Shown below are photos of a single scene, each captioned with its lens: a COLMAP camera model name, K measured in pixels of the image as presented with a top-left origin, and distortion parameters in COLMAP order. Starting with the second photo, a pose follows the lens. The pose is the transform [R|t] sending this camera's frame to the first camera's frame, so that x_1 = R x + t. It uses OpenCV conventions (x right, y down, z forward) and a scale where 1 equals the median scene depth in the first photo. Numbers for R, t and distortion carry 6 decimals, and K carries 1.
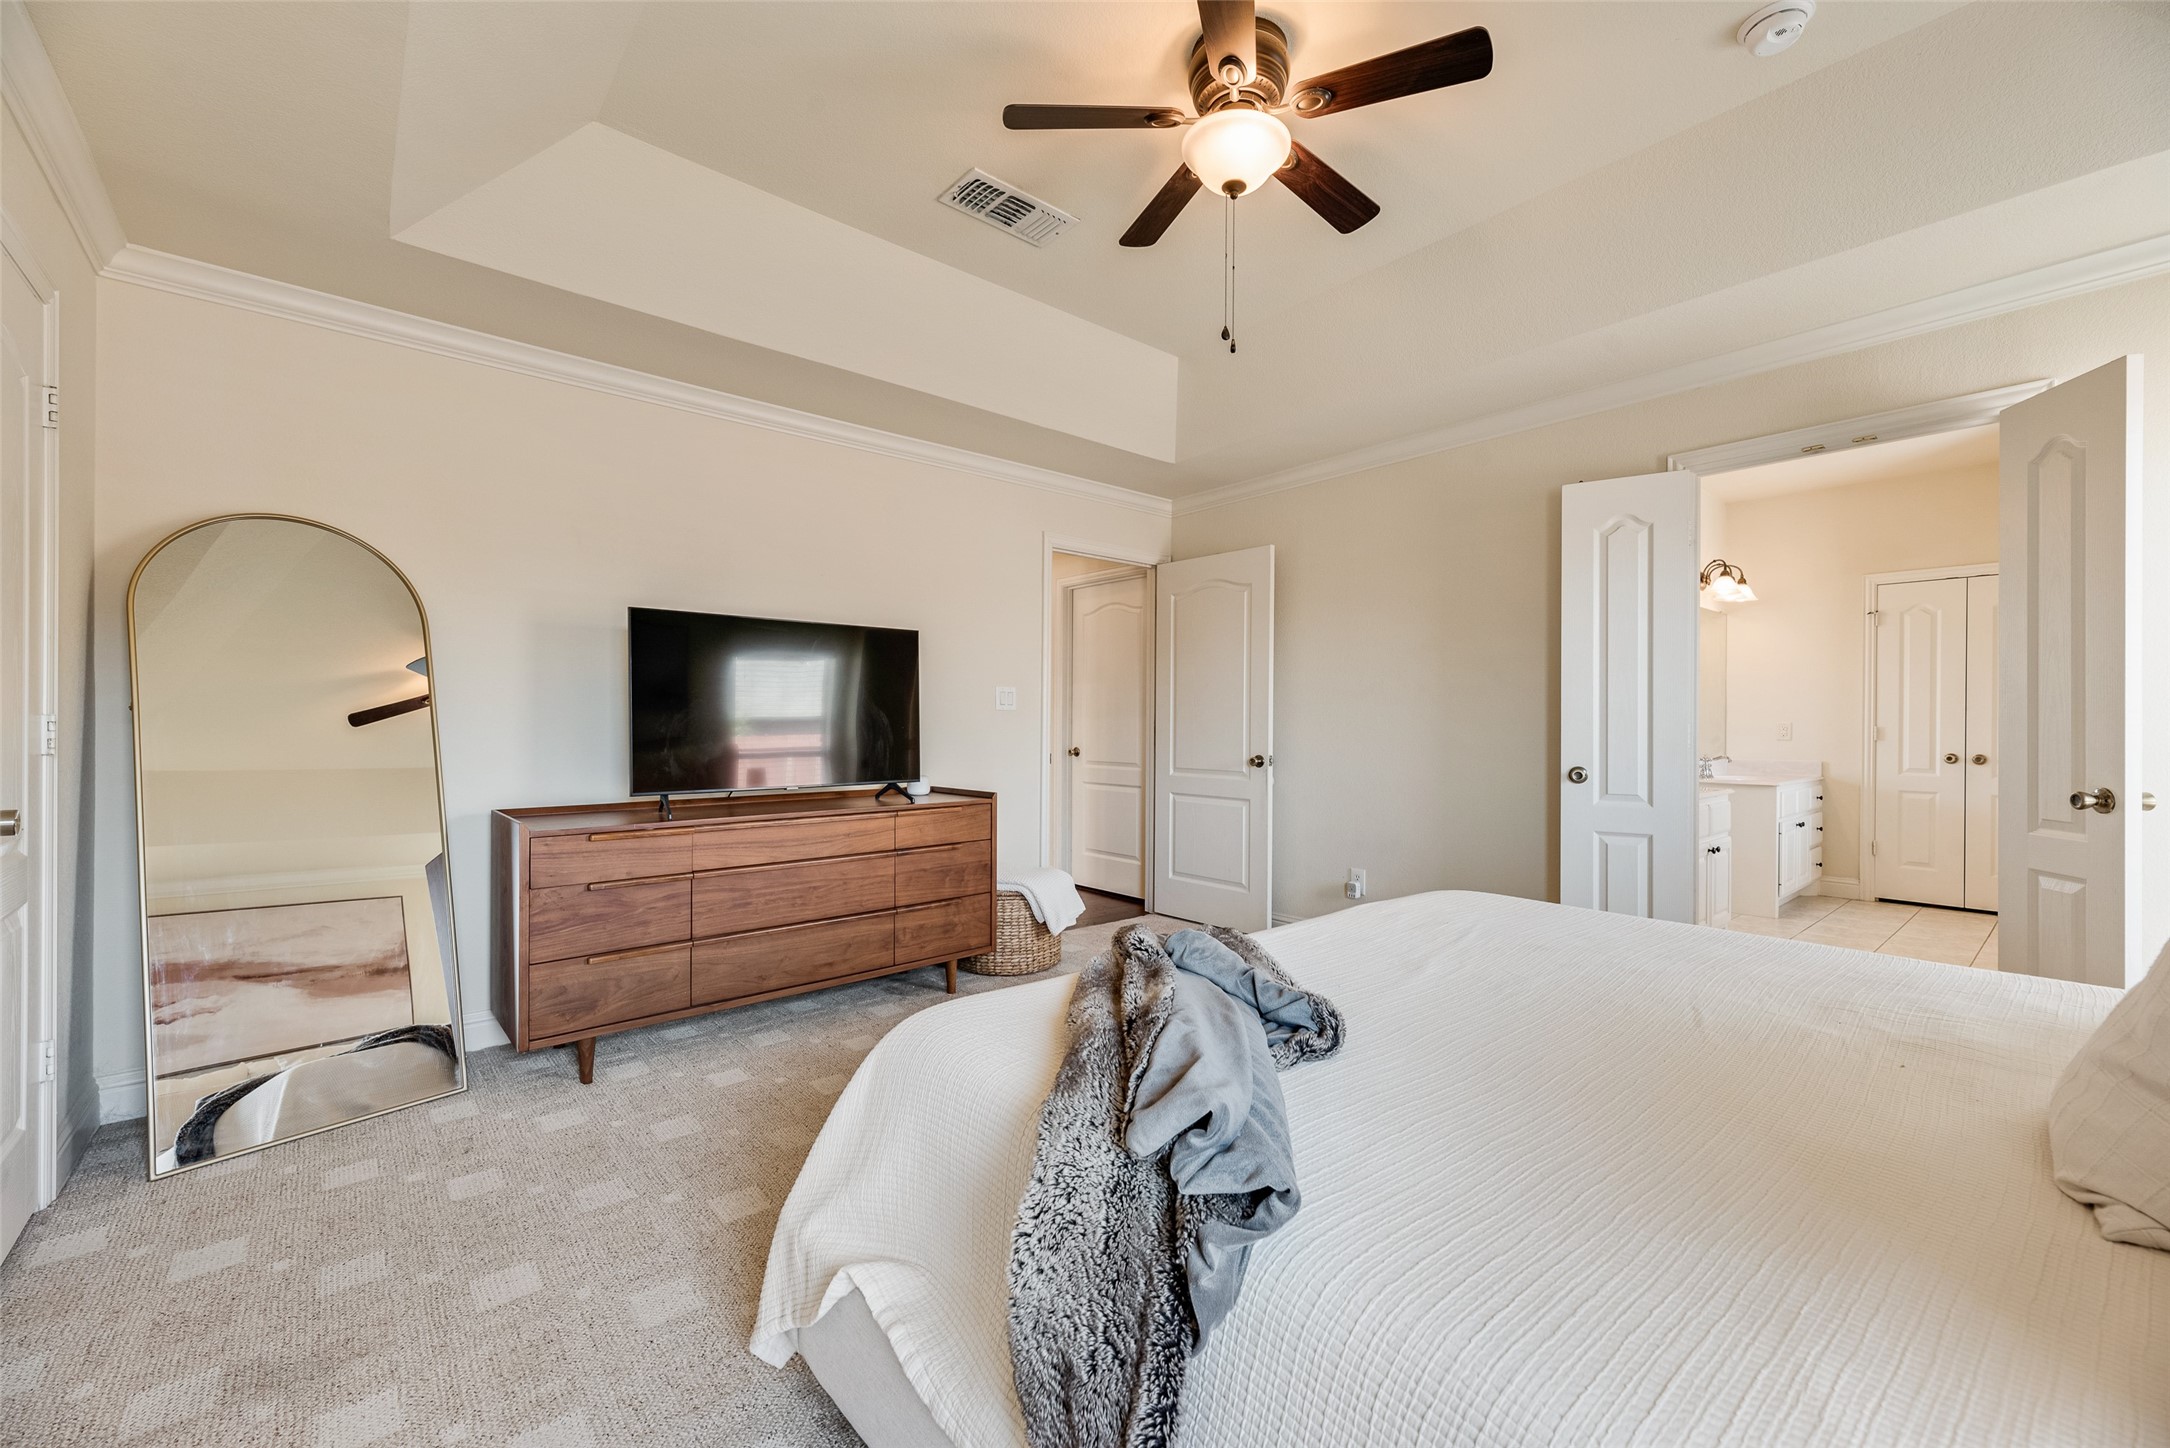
lens RADIAL K [[878.5, 0, 1083.0], [0, 878.5, 724.5], [0, 0, 1]] dist [0.005951, -0.000904]
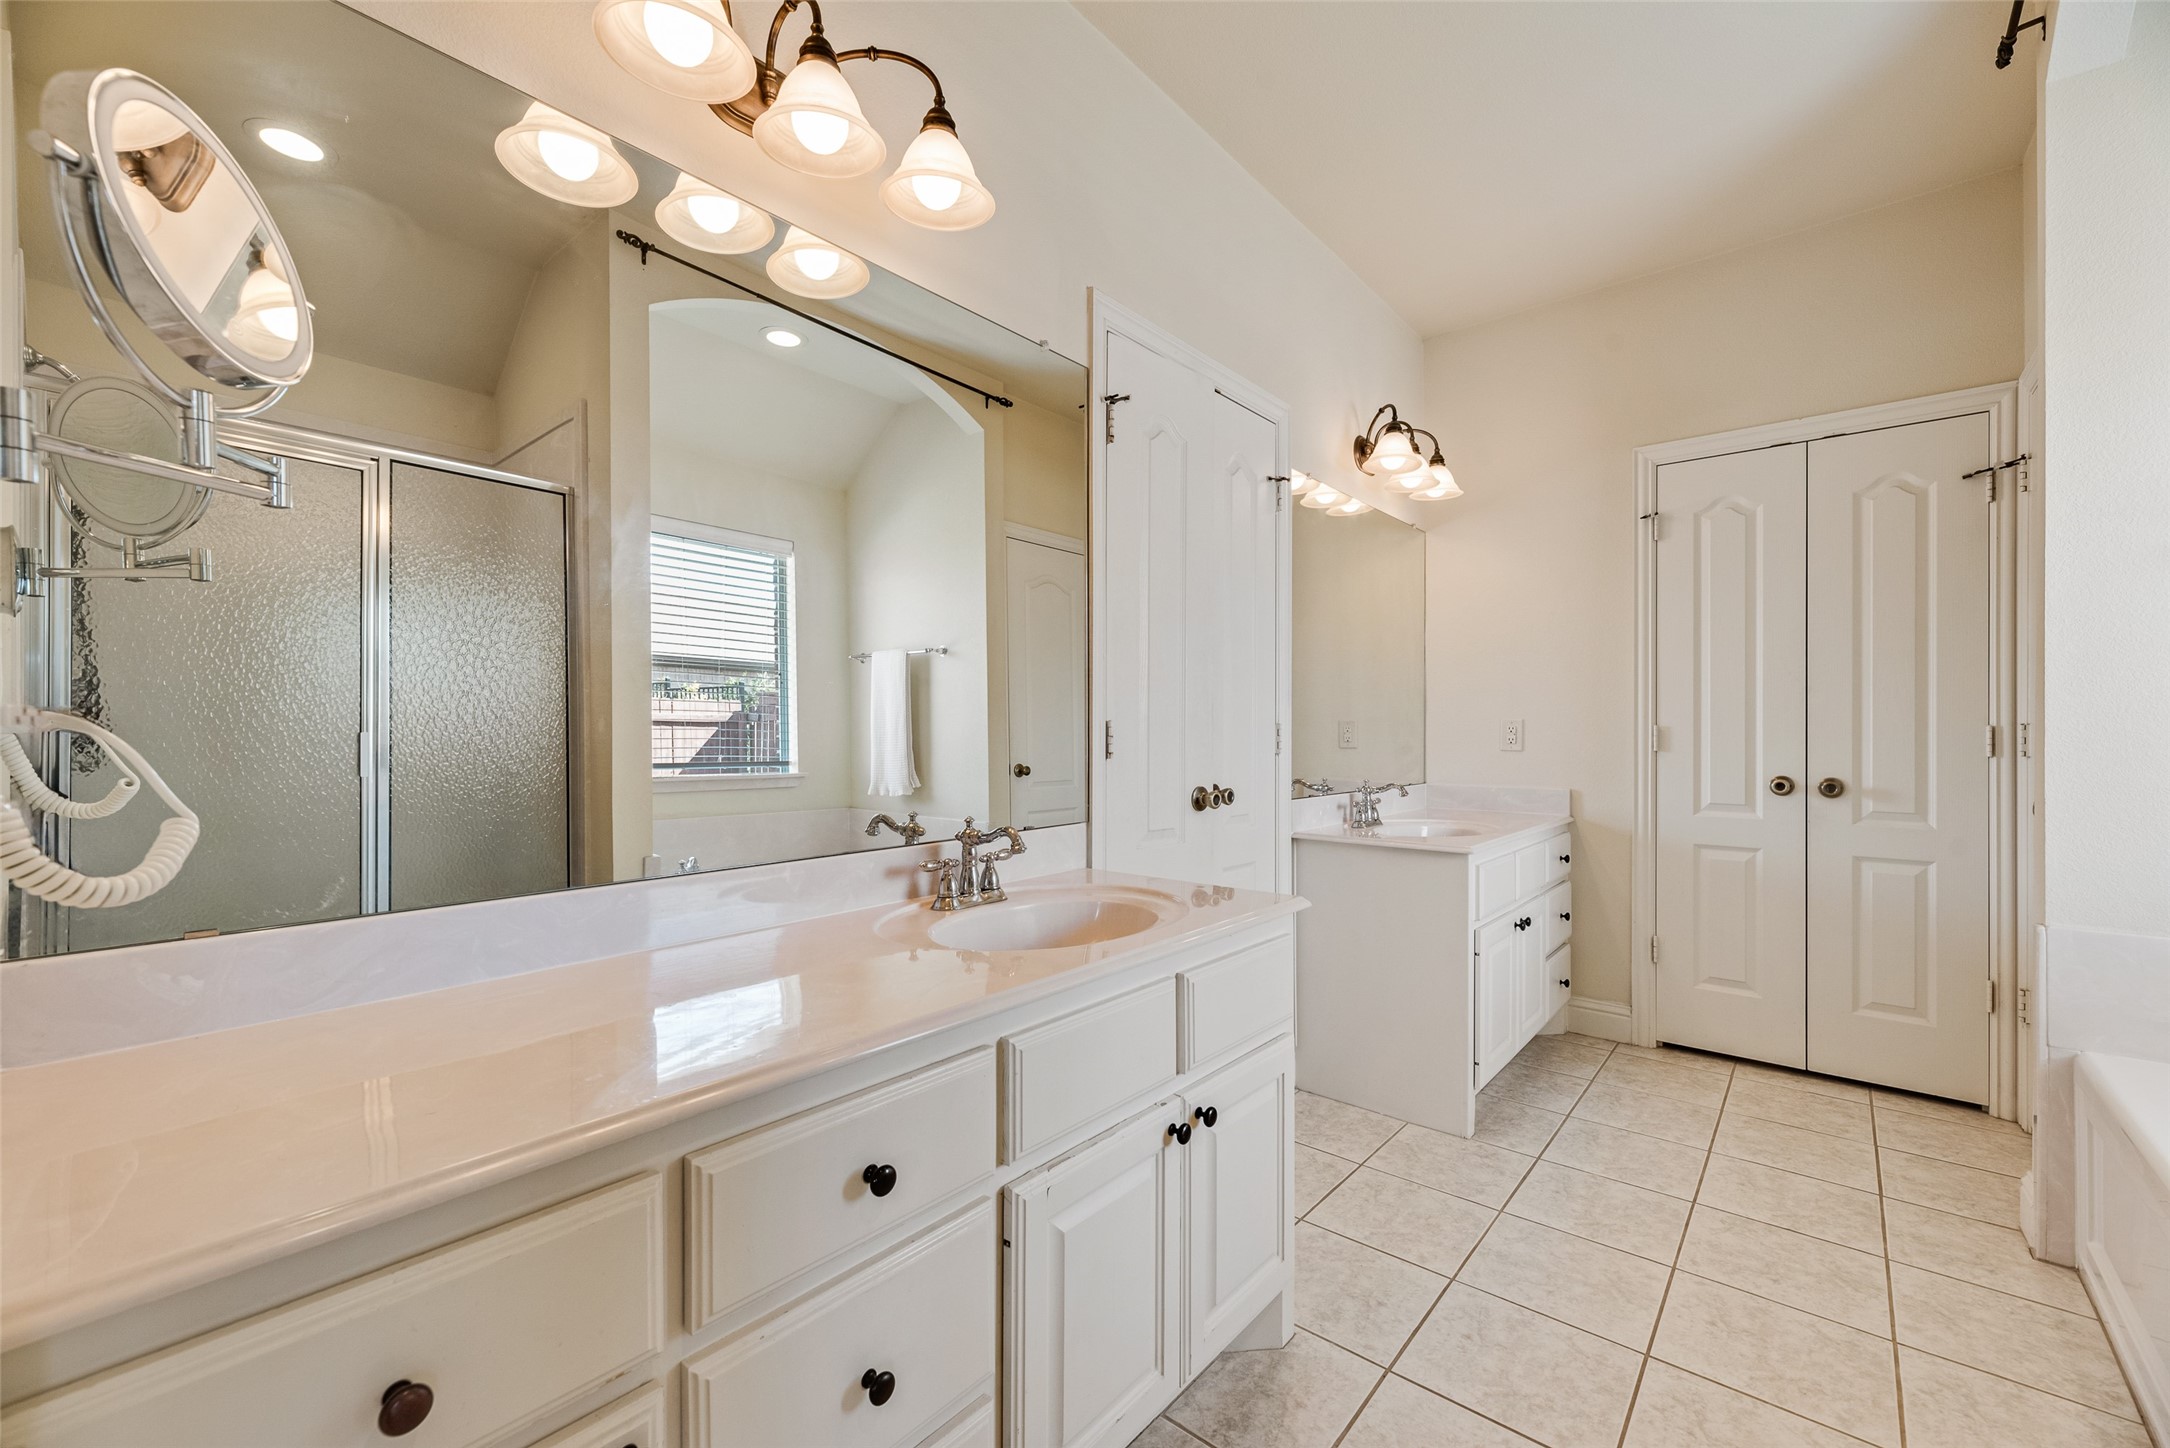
lens RADIAL K [[878.5, 0, 1094.1], [0, 878.5, 727.4], [0, 0, 1]] dist [0.005951, -0.000904]
pose [[0.987793, -0.006898, 0.155619, 0.485426], [0.006947, 0.999976, 0.000231, 0.000772], [-0.155617, 0.000853, 0.987817, 0.532483]]
